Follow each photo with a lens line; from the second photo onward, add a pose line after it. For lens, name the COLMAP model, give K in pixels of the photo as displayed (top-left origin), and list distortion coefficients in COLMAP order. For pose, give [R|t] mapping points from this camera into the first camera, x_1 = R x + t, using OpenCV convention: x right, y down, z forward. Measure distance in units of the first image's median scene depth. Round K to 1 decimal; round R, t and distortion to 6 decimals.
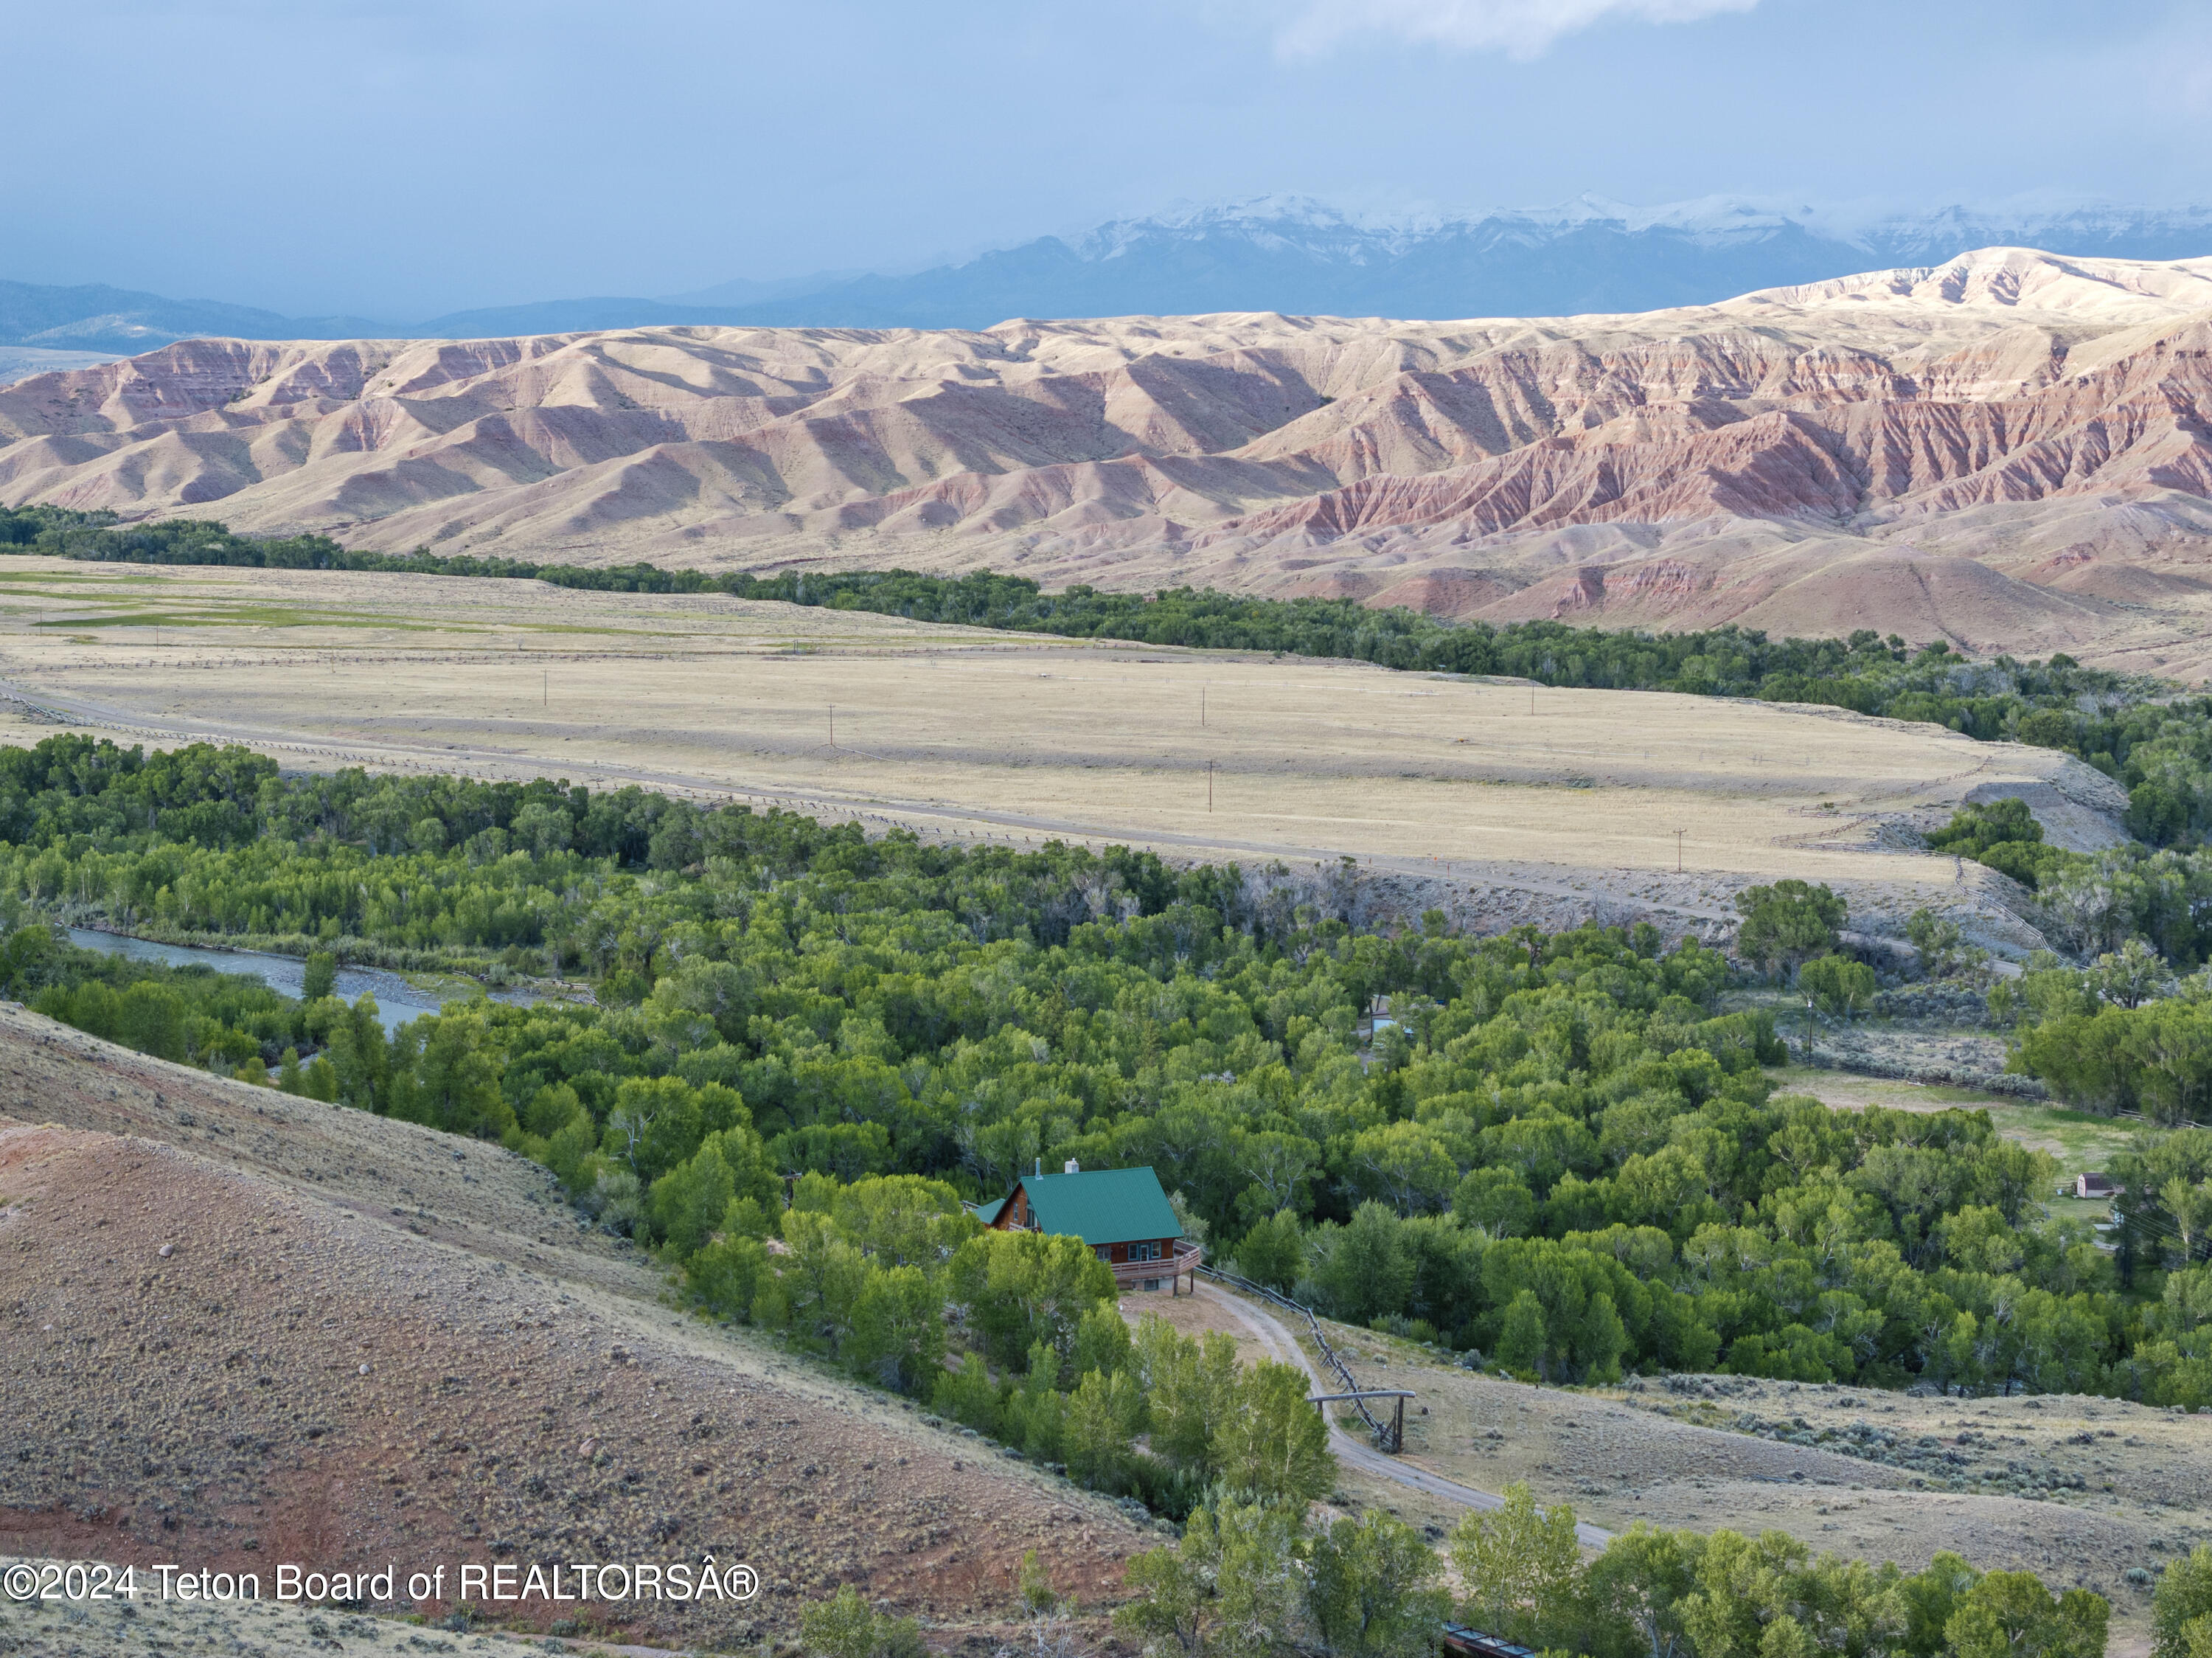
lens RADIAL K [[4446.6, 0, 1100.7], [0, 4446.6, 826.4], [0, 0, 1]] dist [-0.069637, 0.000000]
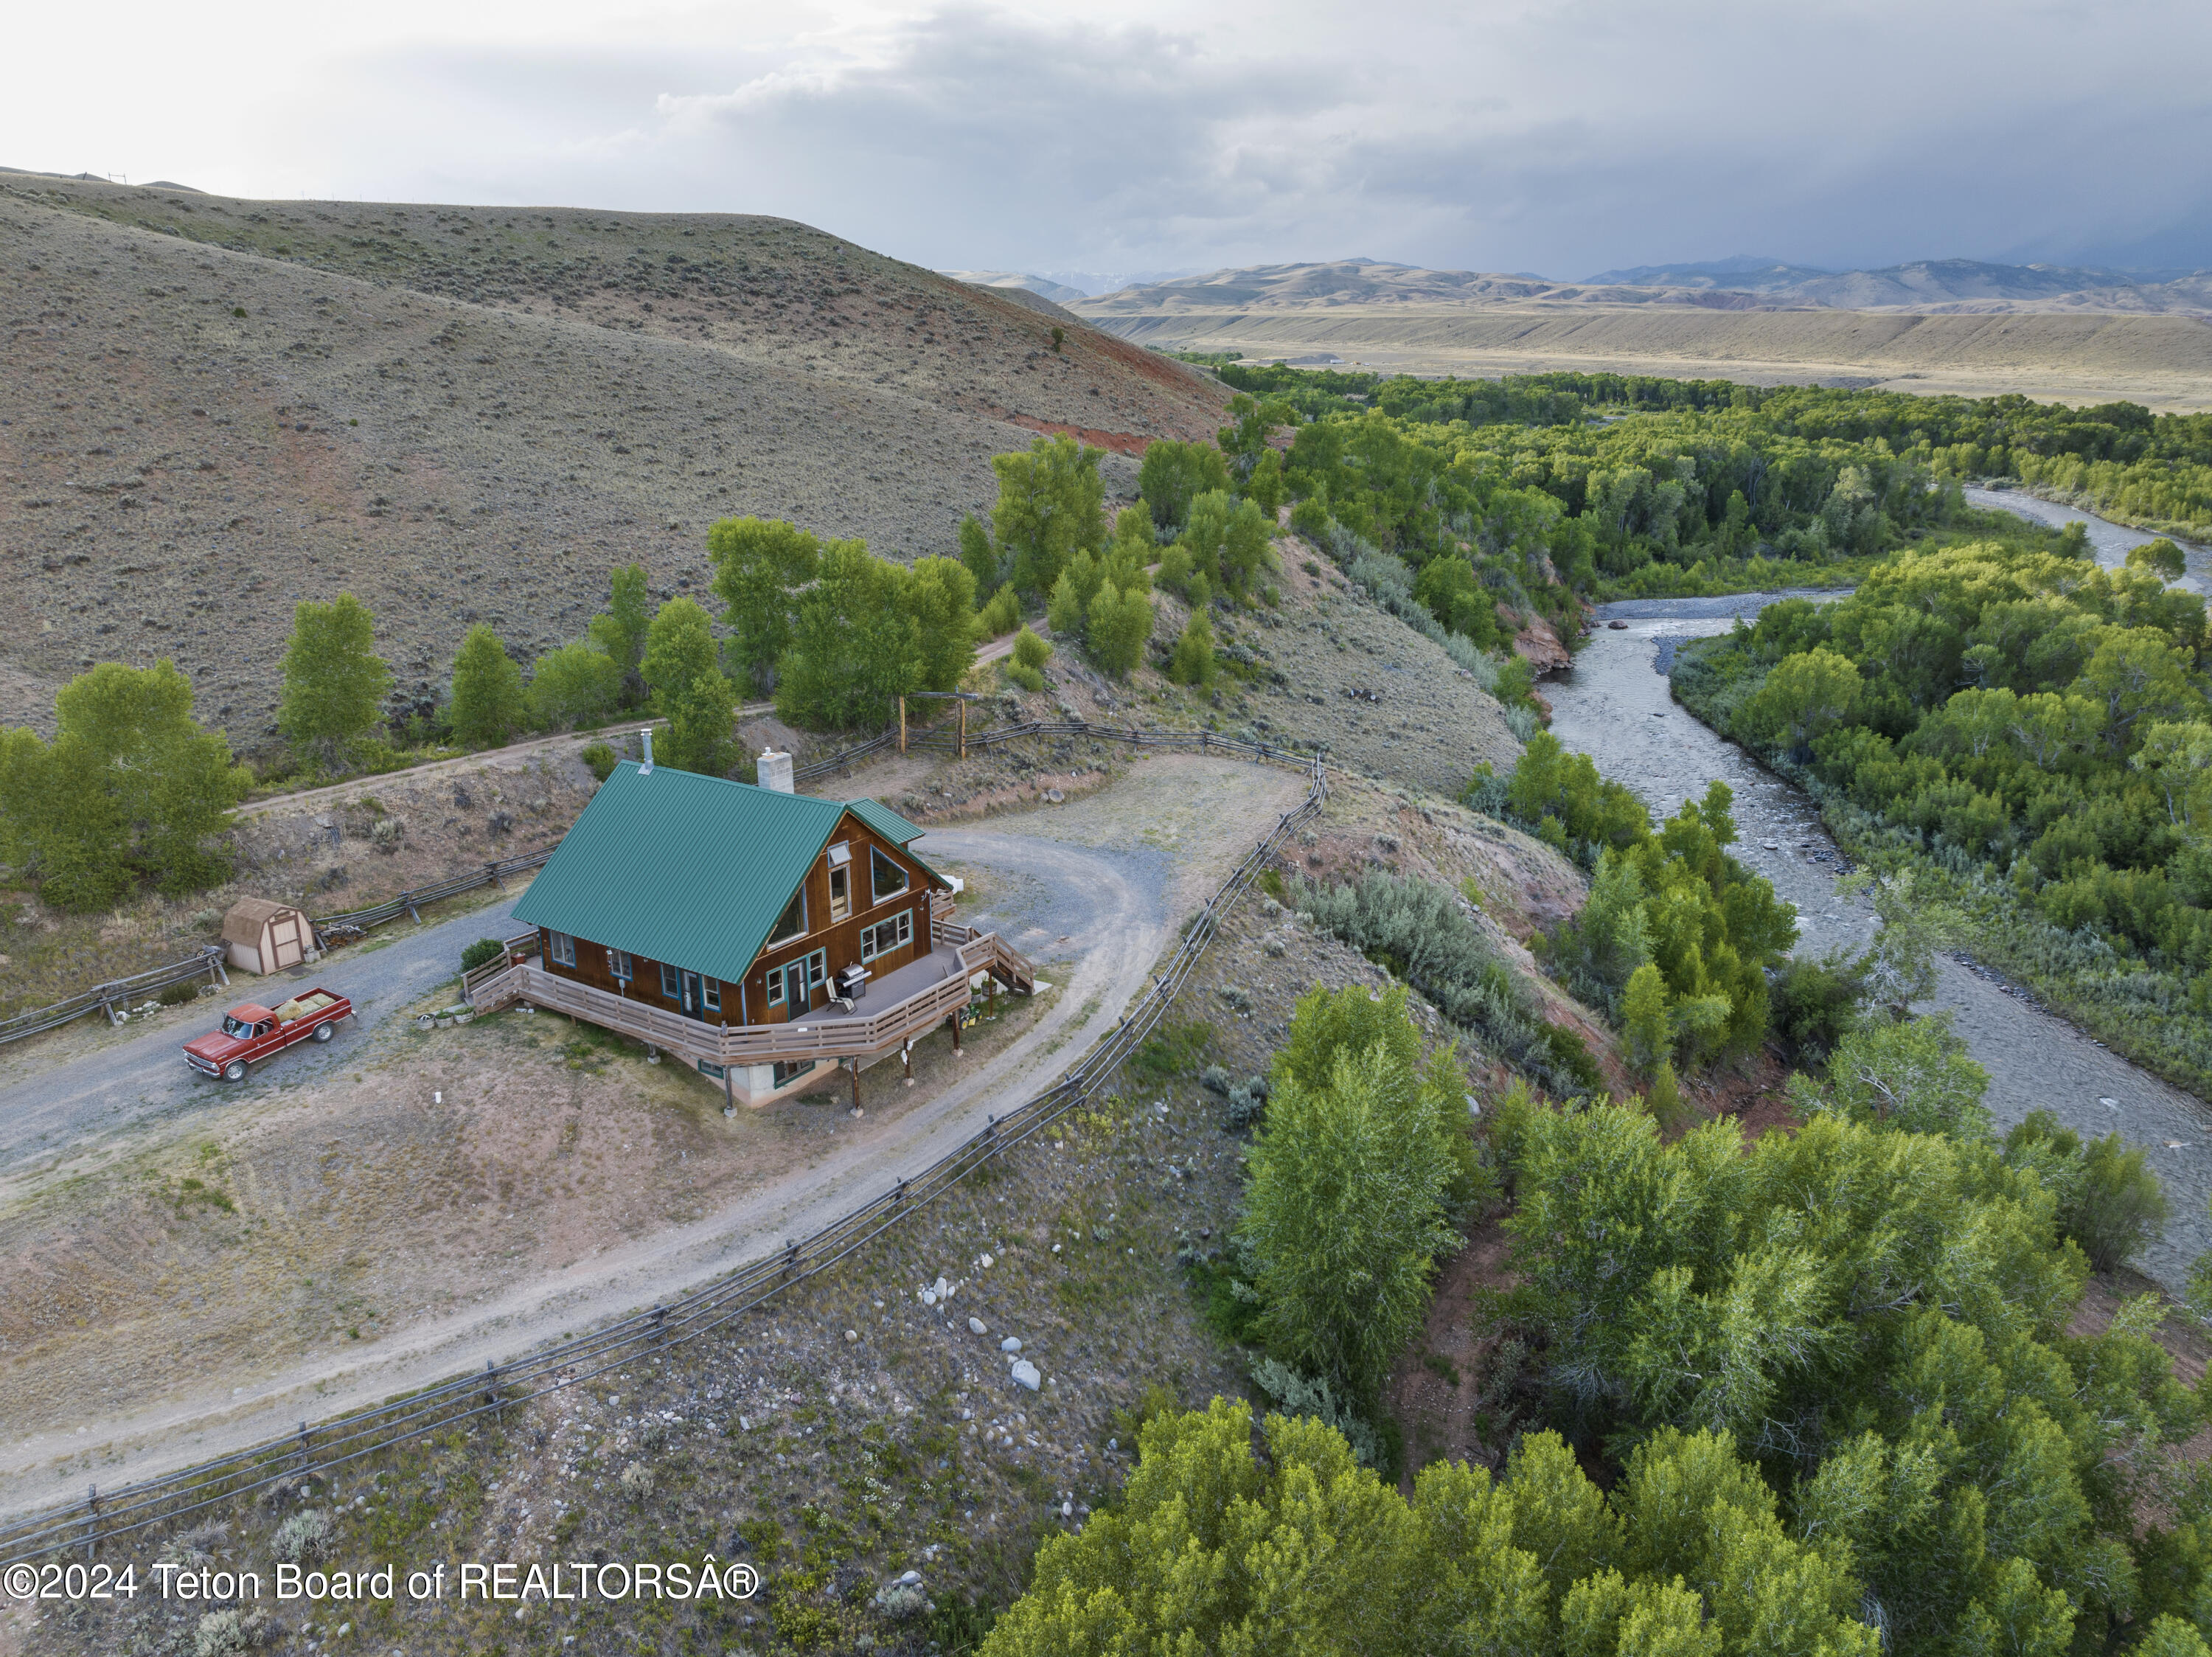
lens RADIAL K [[1567.4, 0, 1106.7], [0, 1567.4, 812.7], [0, 0, 1]] dist [-0.035333, -0.002089]
pose [[0.510241, 0.243980, -0.824698, 0.018459], [-0.067994, 0.967359, 0.244117, 0.004594], [0.857339, -0.068484, 0.510176, 0.115488]]
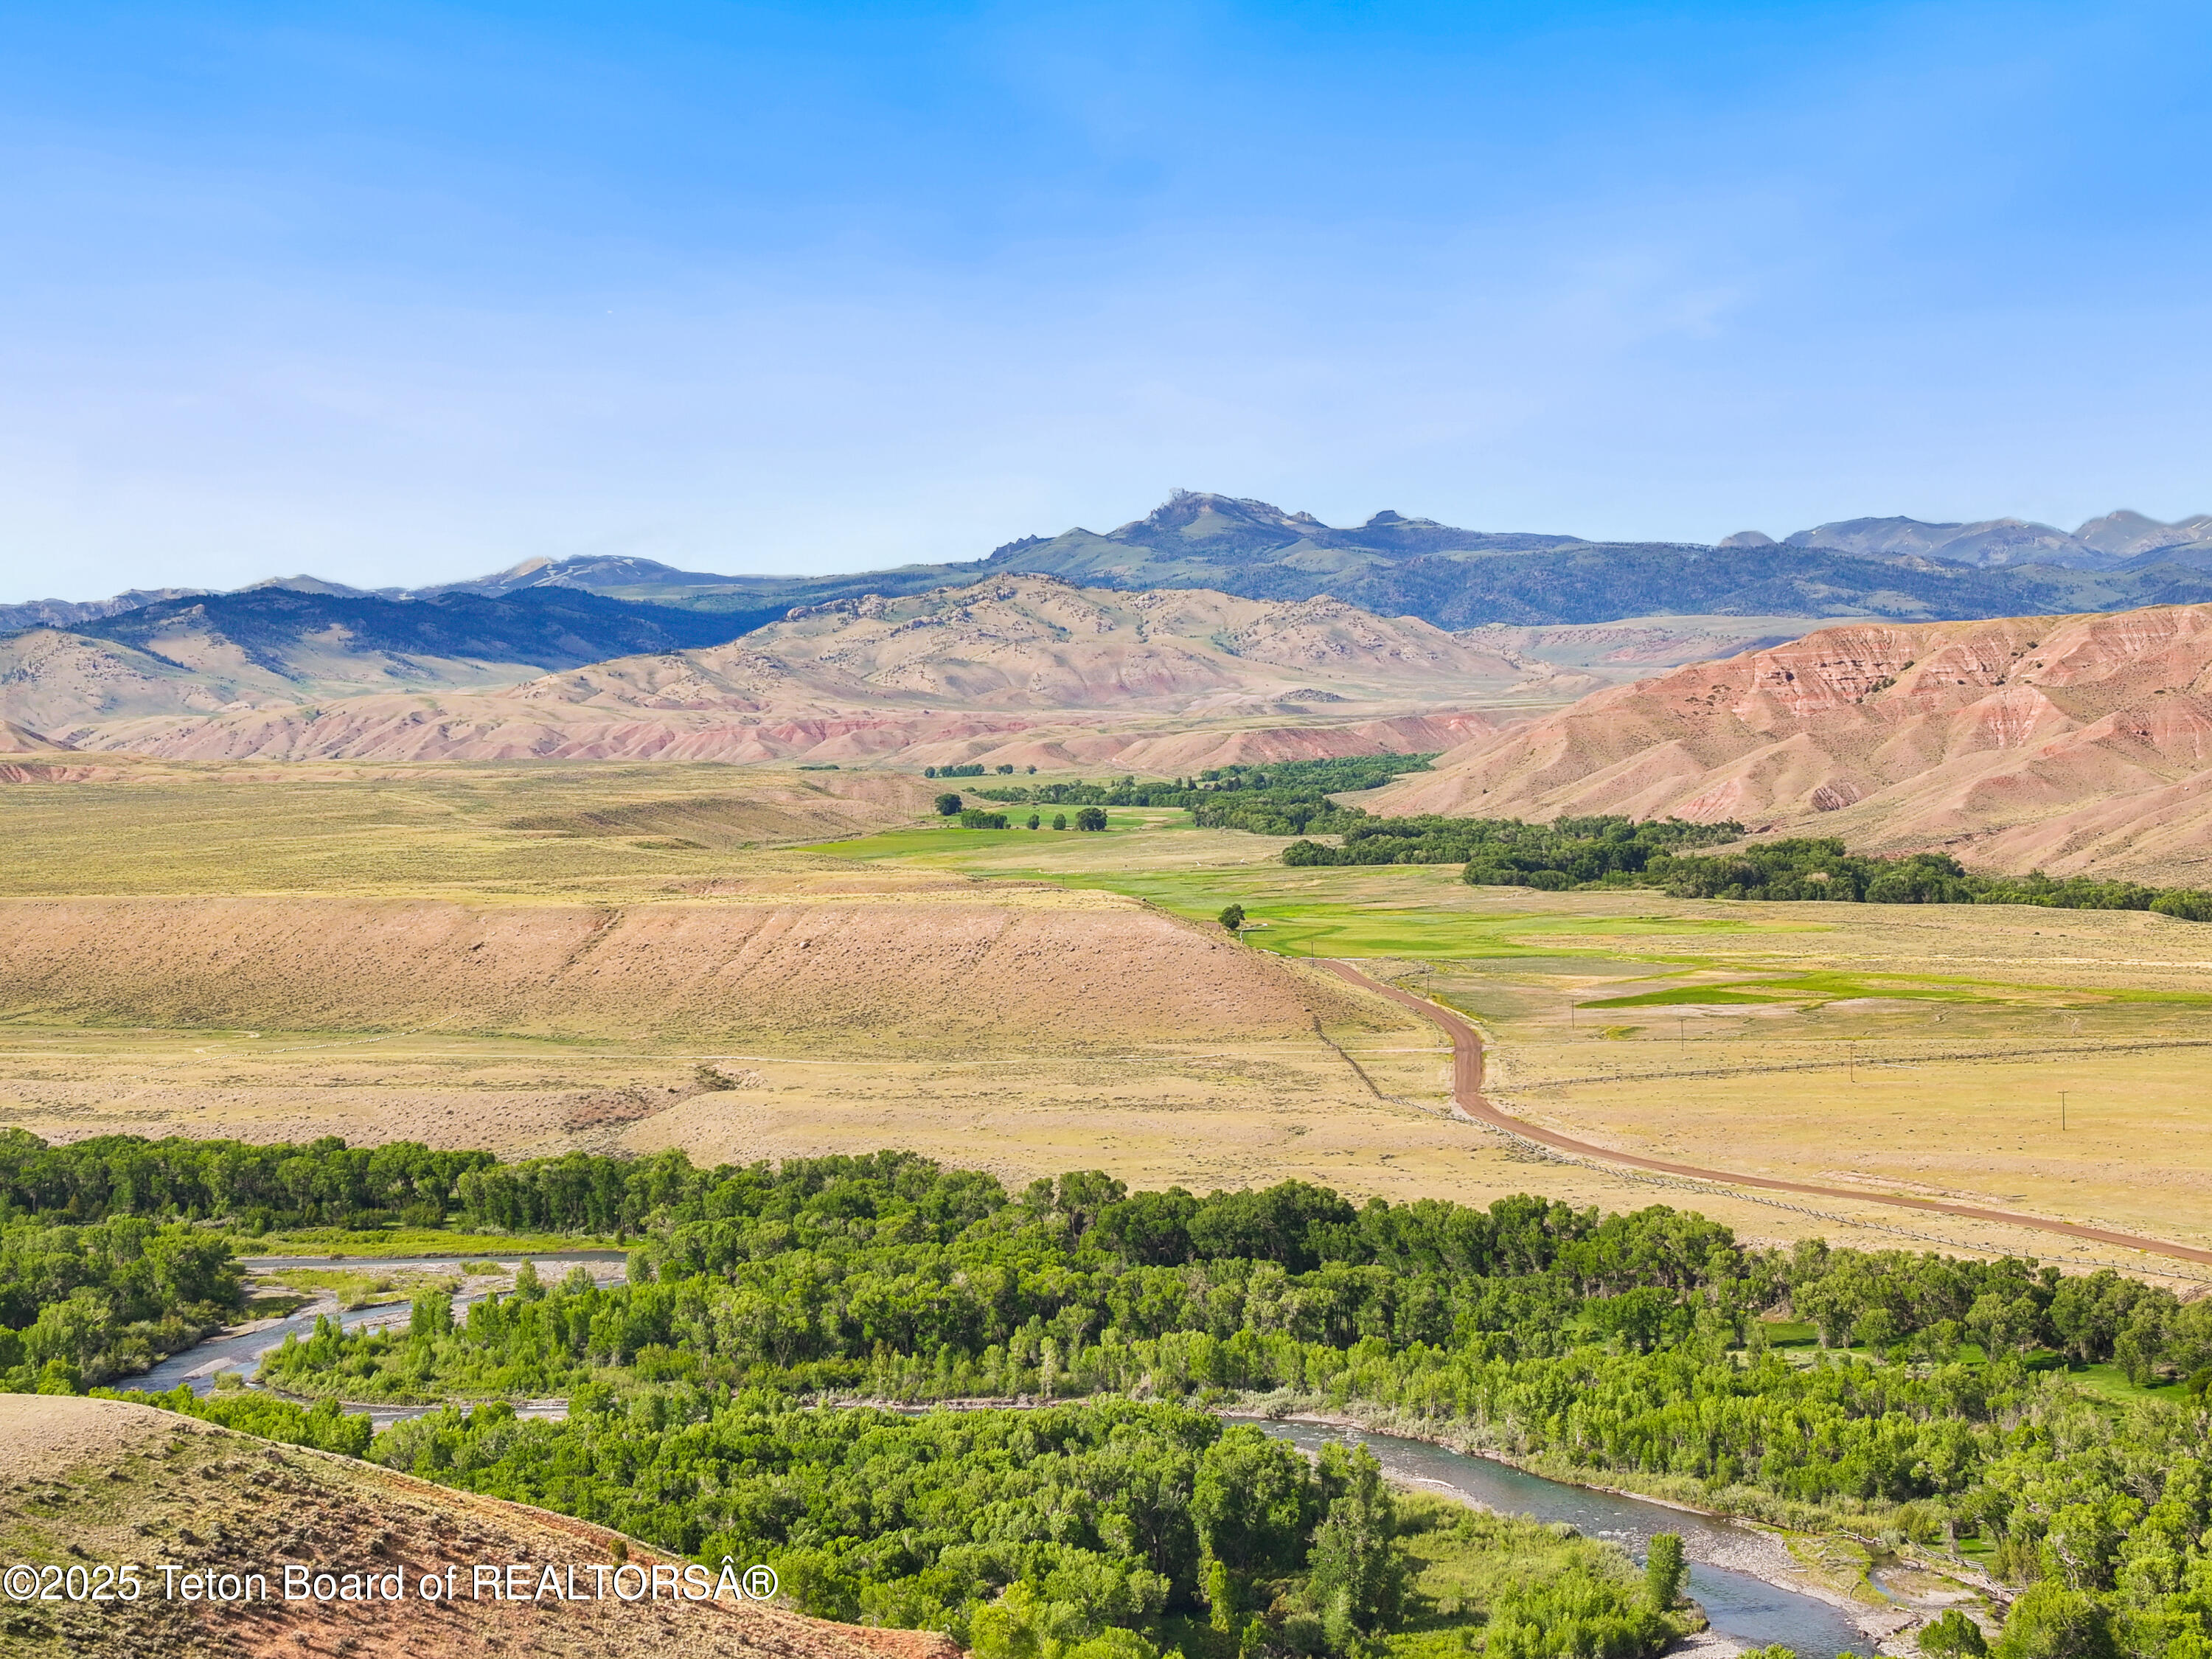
lens RADIAL K [[4653.9, 0, 1099.3], [0, 4653.9, 807.7], [0, 0, 1]] dist [-0.084556, 0.000000]
pose [[0.931045, -0.039120, -0.362801, 0.014571], [0.016937, 0.997798, -0.064126, -0.013940], [0.364511, 0.053559, 0.929658, 0.018023]]
